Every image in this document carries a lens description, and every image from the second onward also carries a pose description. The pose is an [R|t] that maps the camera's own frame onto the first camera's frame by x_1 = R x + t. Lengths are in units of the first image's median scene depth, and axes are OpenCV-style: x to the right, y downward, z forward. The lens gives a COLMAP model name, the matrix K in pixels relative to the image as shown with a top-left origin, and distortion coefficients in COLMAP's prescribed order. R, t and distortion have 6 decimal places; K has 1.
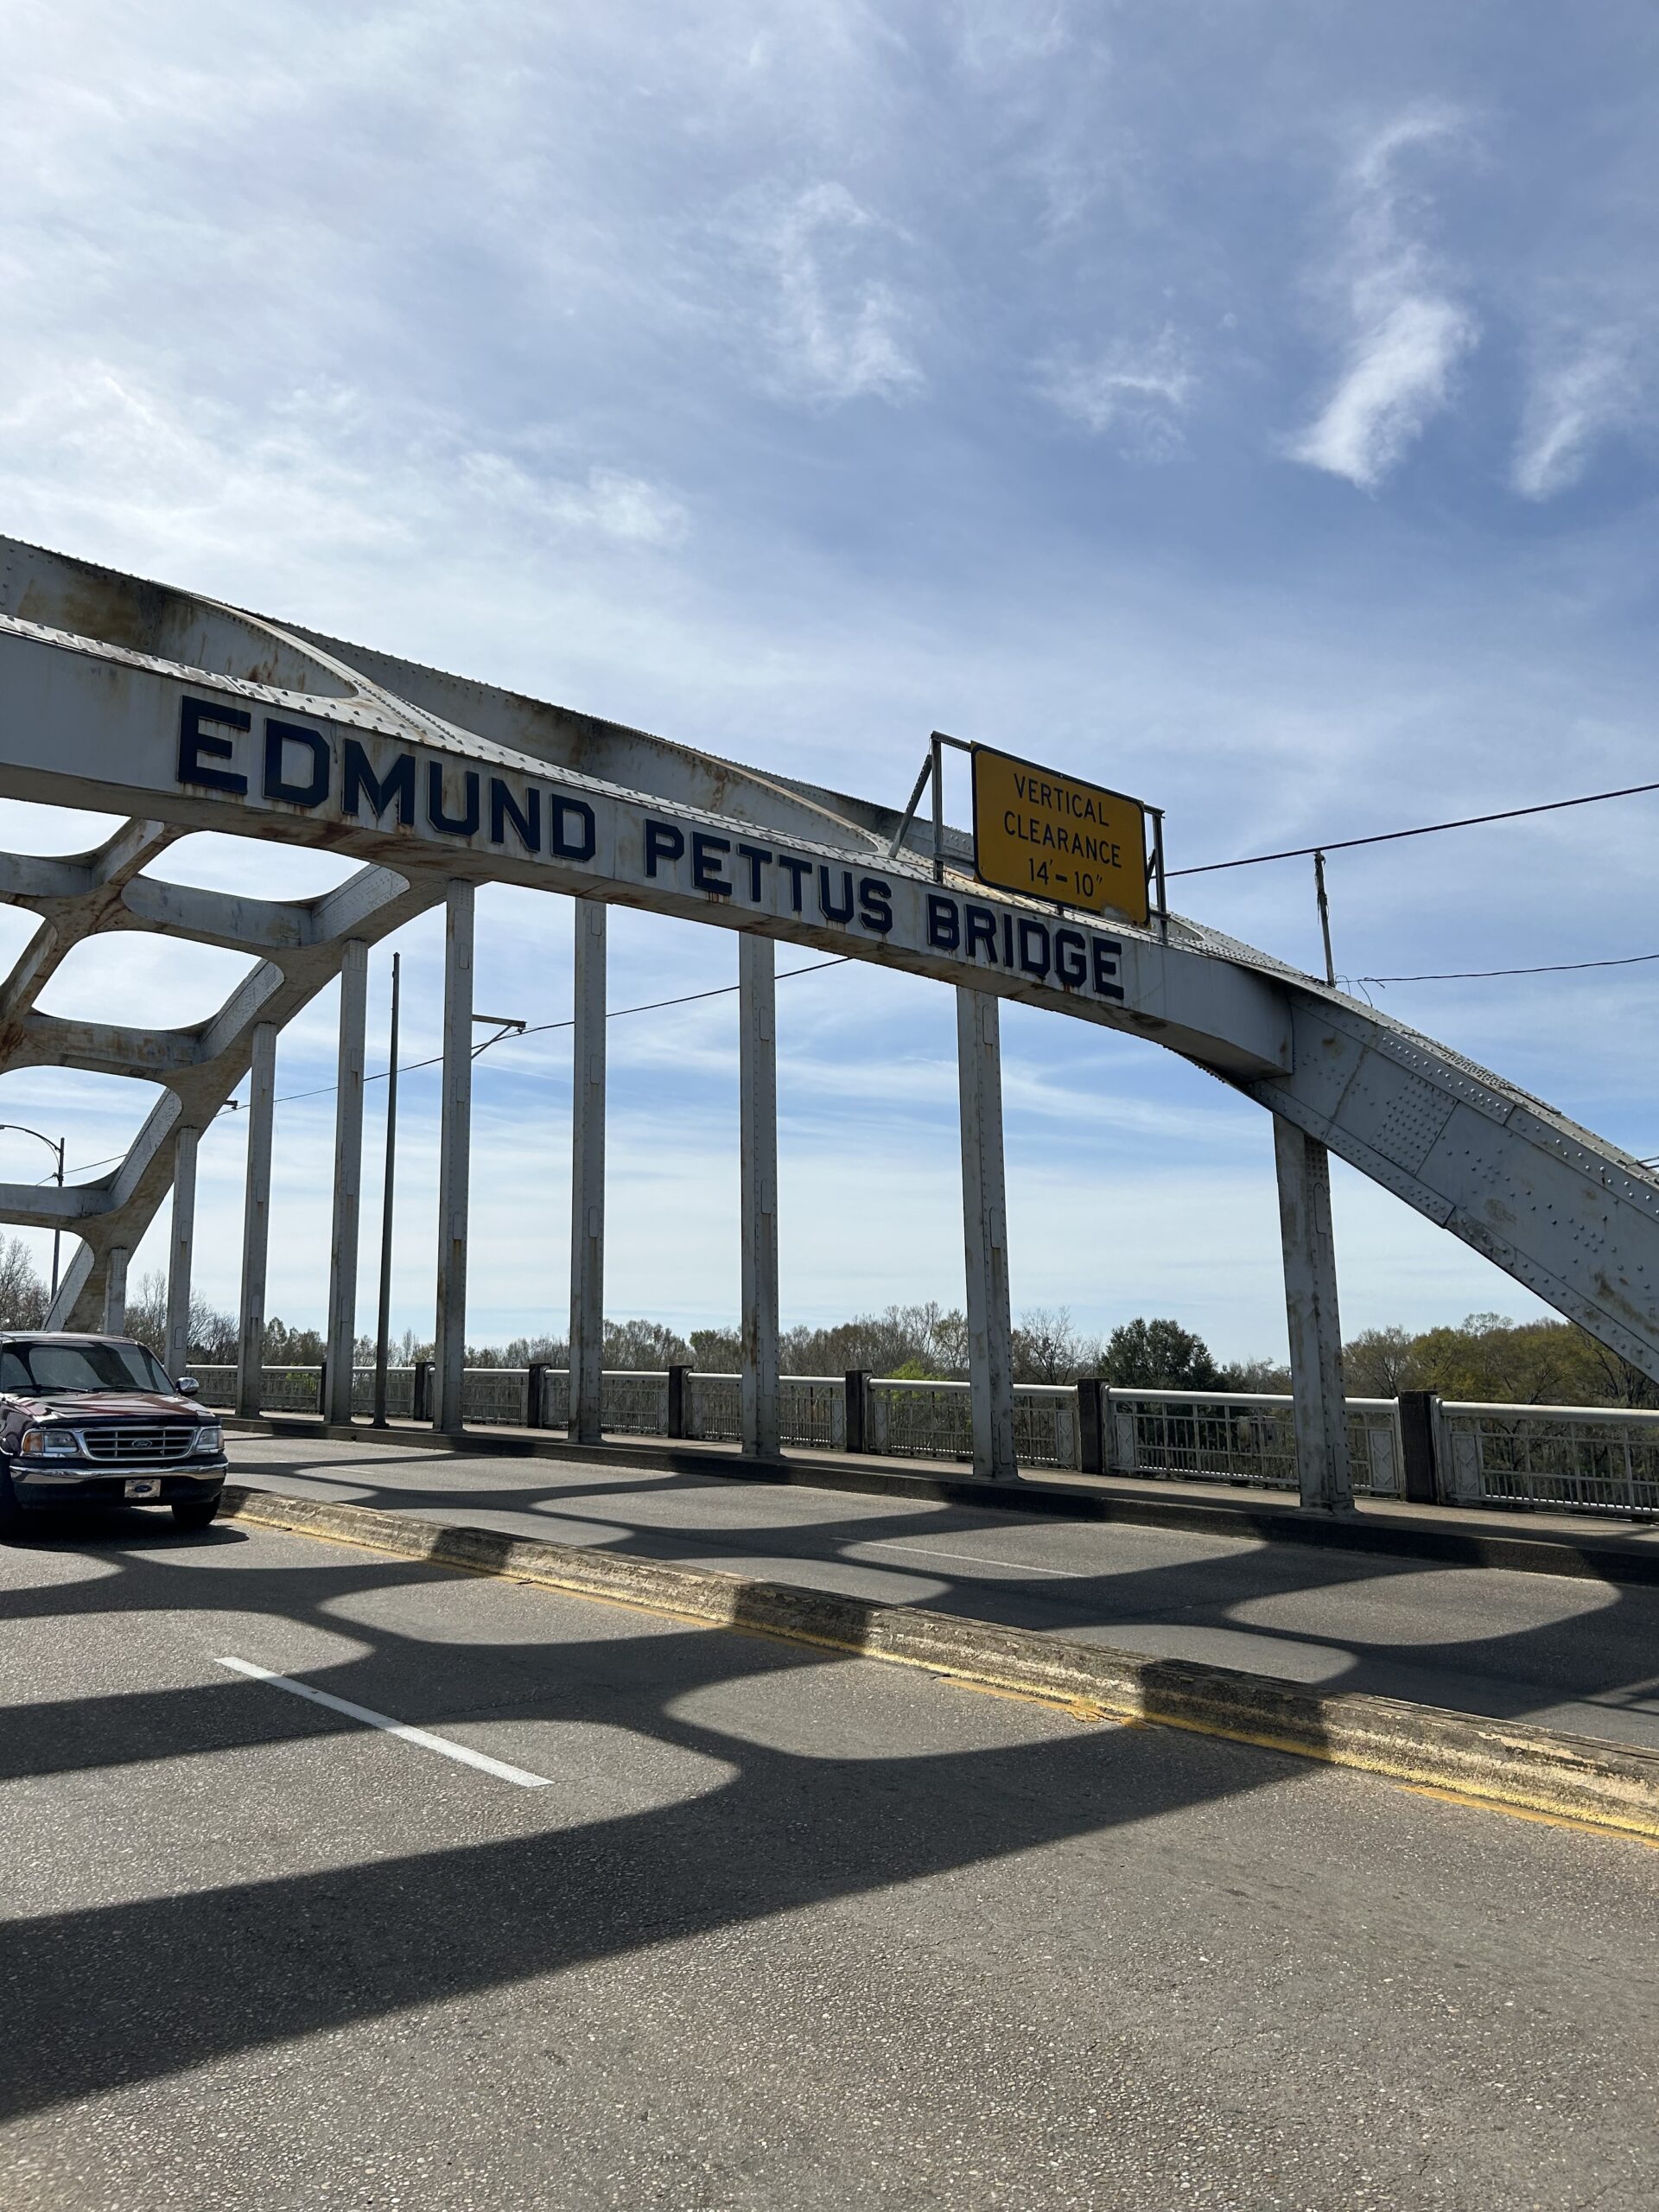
lens RADIAL K [[1661.8, 0, 838.2], [0, 1661.8, 1107.0], [0, 0, 1]] dist [0.064705, -0.077795]
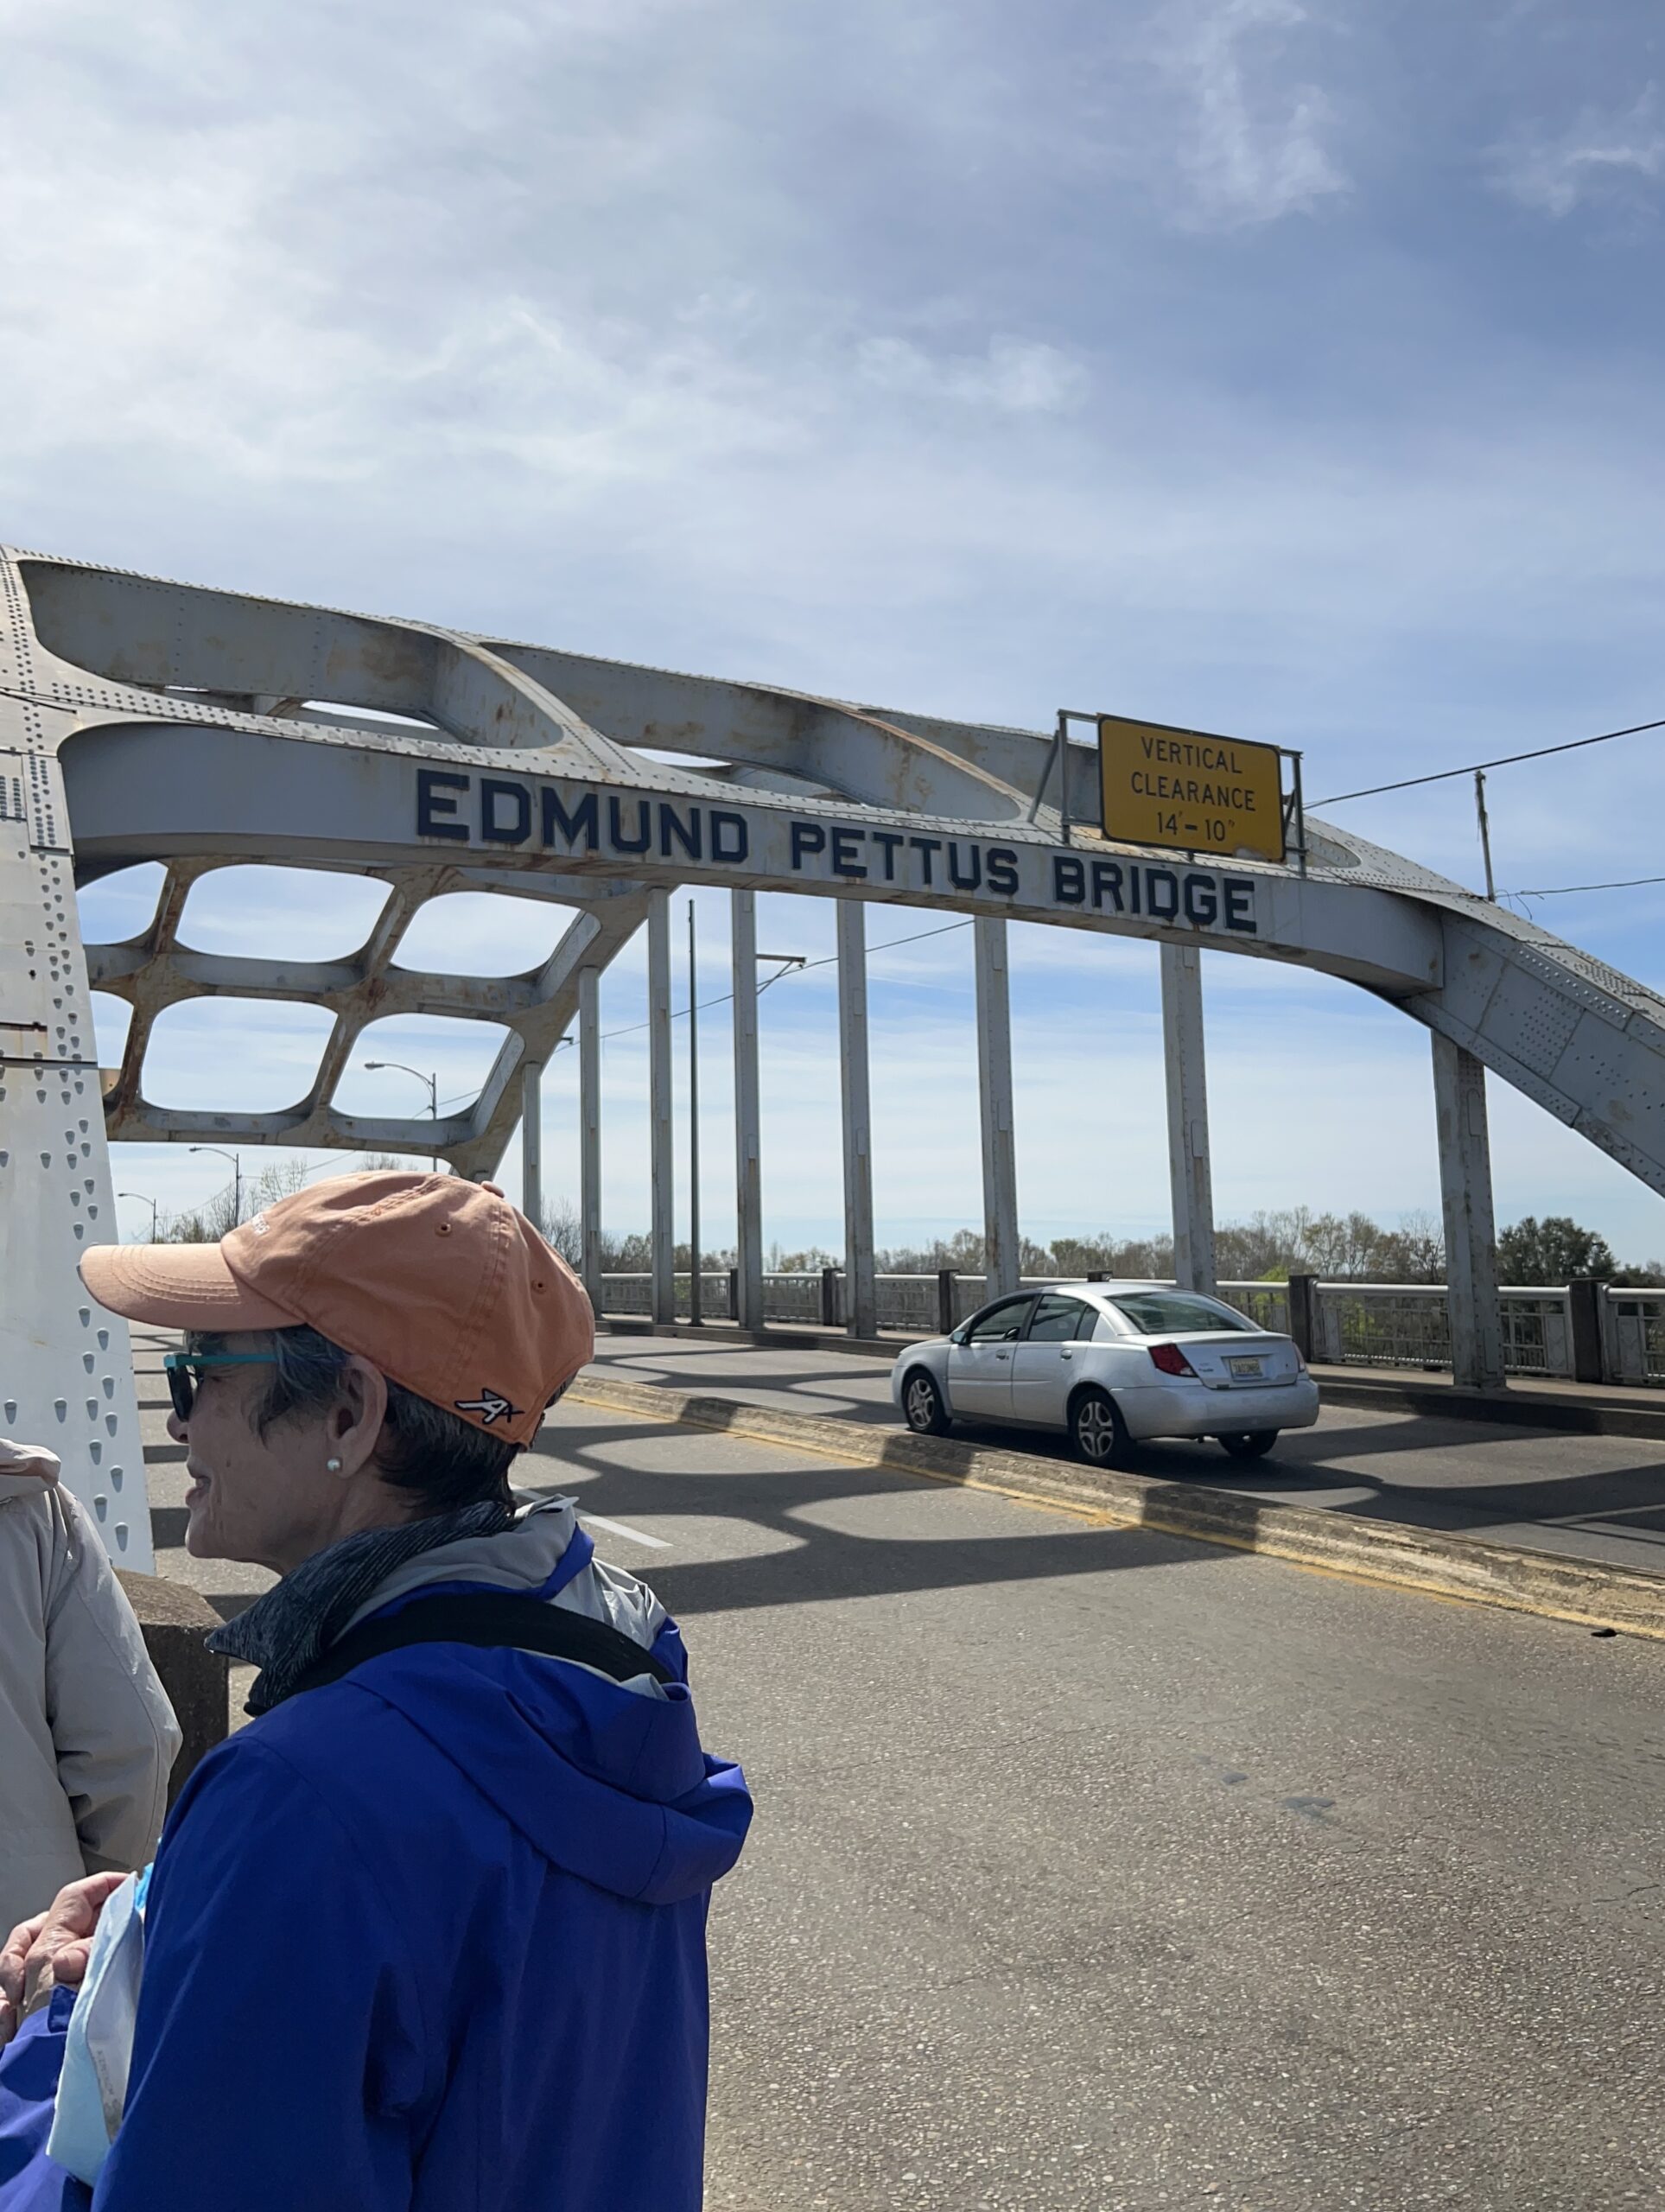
lens RADIAL K [[1706.7, 0, 831.0], [0, 1706.7, 1148.7], [0, 0, 1]] dist [0.076915, -0.047794]
pose [[0.975646, -0.029394, -0.217372, 0.138799], [0.046912, 0.996013, 0.075873, -0.021121], [0.214276, -0.084223, 0.973135, -0.181772]]
